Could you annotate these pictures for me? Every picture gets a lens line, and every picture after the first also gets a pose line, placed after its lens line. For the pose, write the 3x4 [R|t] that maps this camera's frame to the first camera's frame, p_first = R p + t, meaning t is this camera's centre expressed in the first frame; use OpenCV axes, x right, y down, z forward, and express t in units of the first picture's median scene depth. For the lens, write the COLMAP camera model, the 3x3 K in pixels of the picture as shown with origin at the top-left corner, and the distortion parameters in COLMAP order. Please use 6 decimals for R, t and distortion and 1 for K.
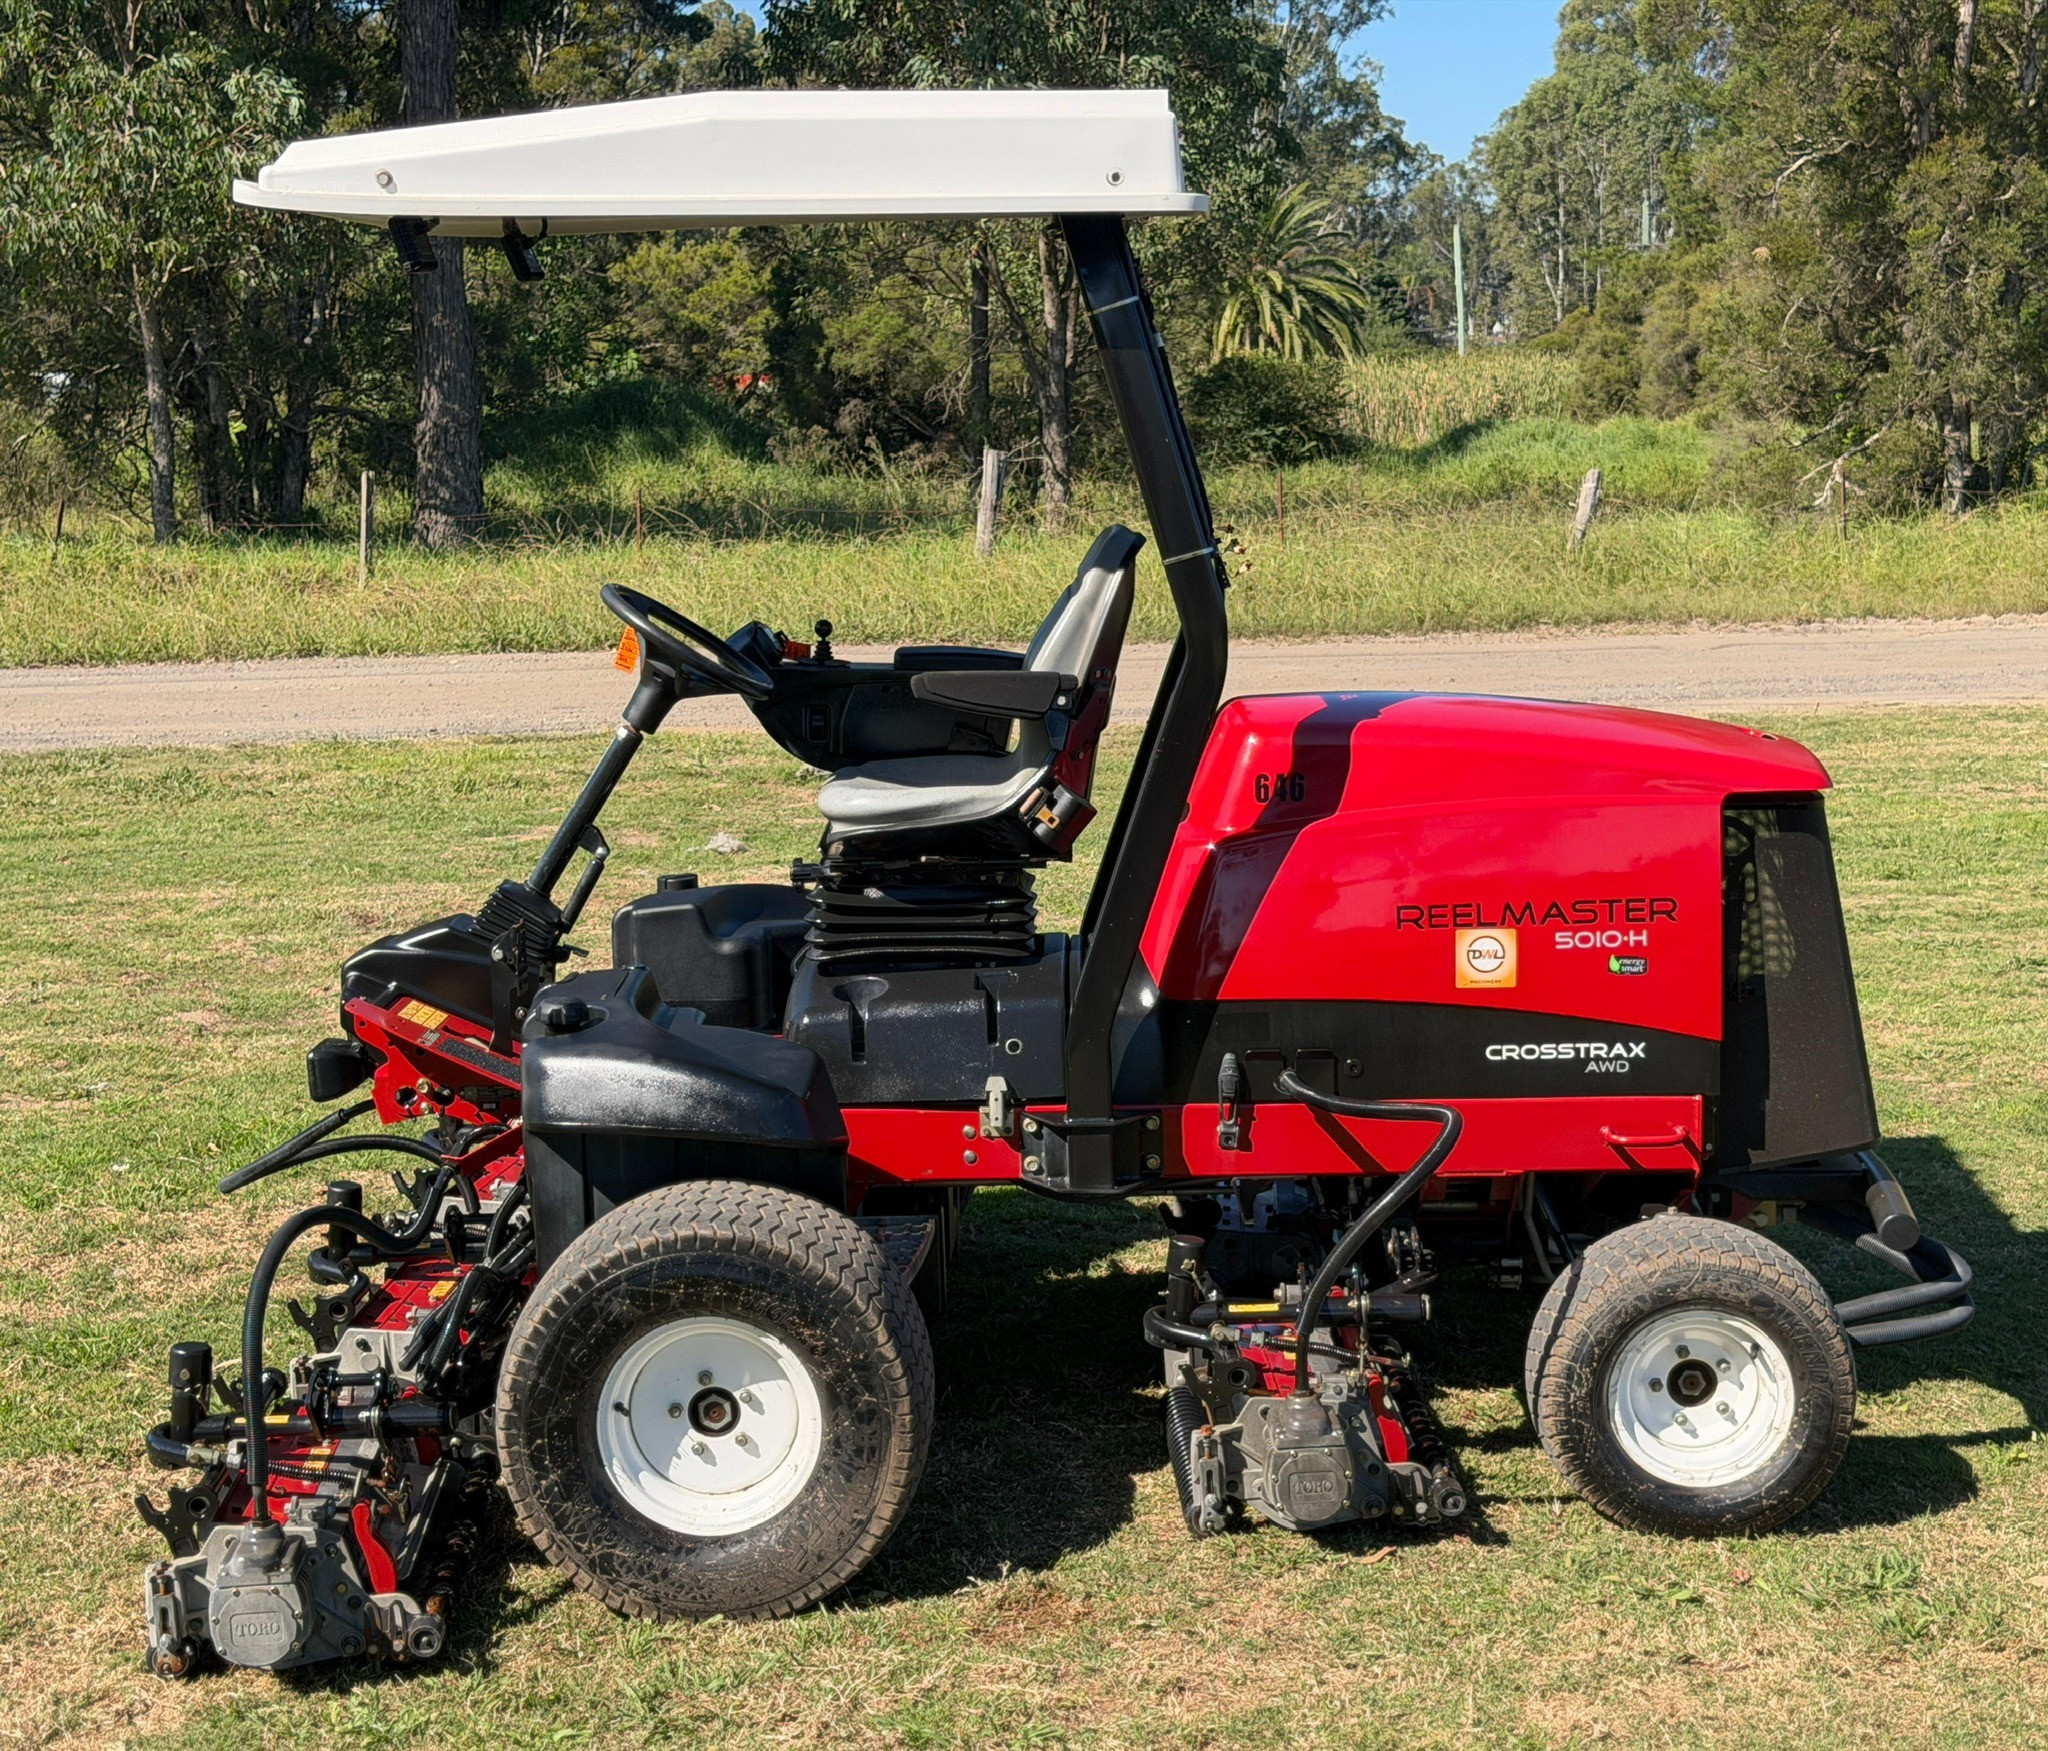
lens RADIAL K [[3391.1, 0, 1018.3], [0, 3391.1, 924.5], [0, 0, 1]] dist [0.138547, 0.050537]
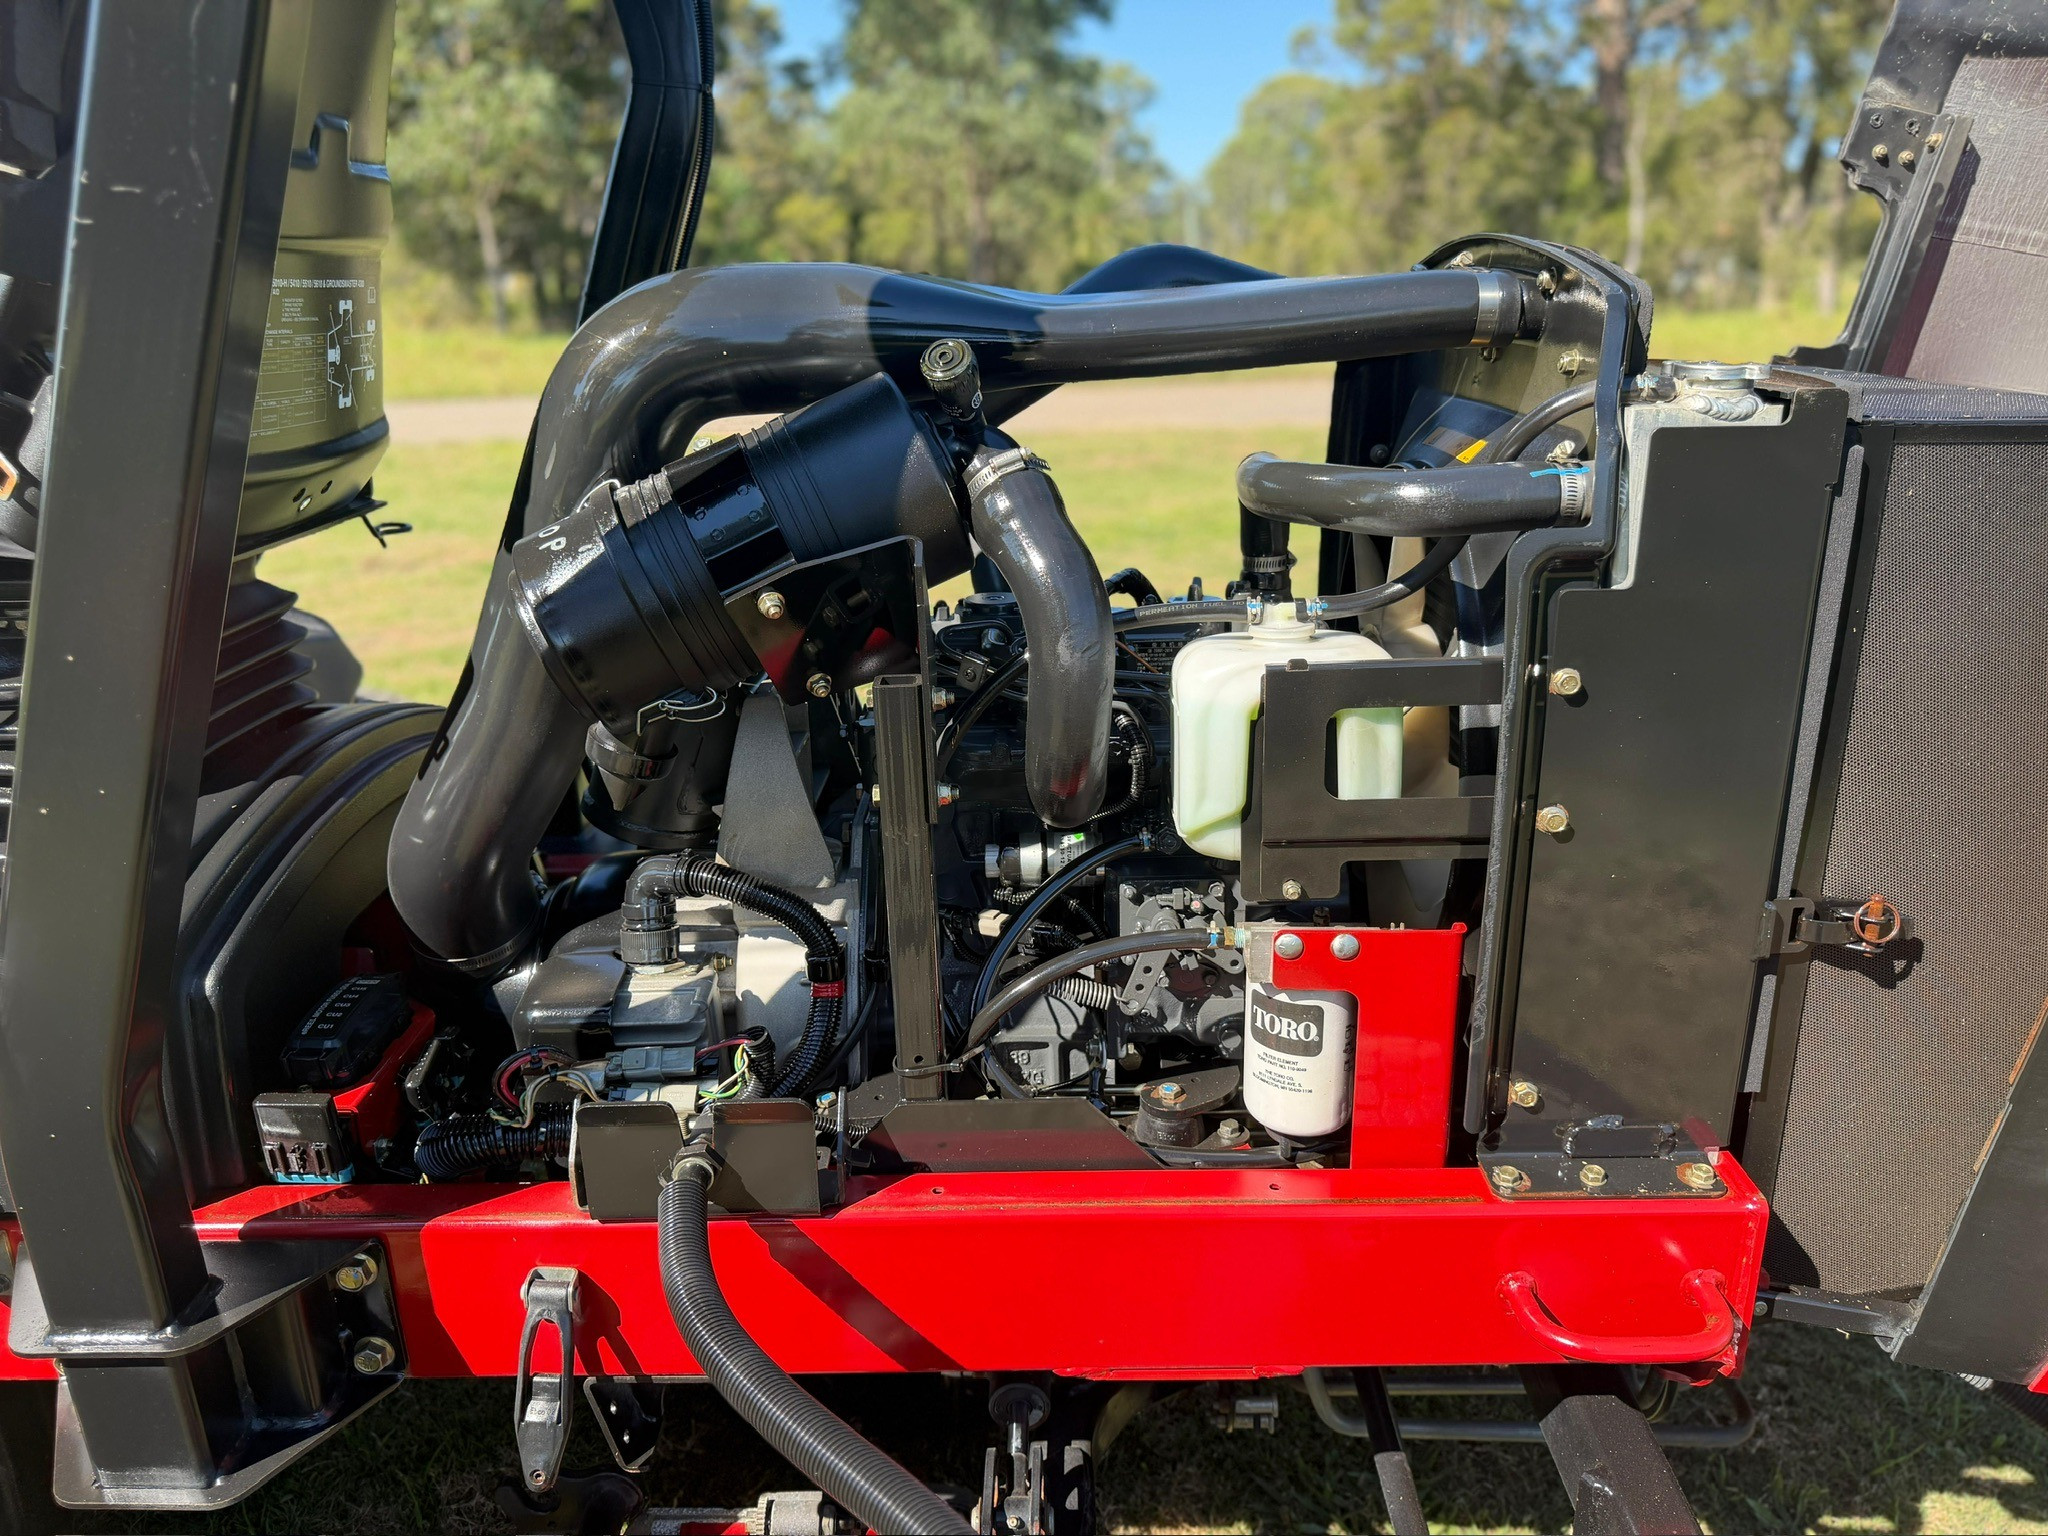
lens RADIAL K [[1432.8, 0, 1025.8], [0, 1432.8, 764.3], [0, 0, 1]] dist [0.049083, -0.084310]
pose [[0.999813, -0.003176, 0.019077, 0.041274], [0.000117, 0.987400, 0.158242, -0.009096], [-0.019339, -0.158210, 0.987216, 0.308264]]
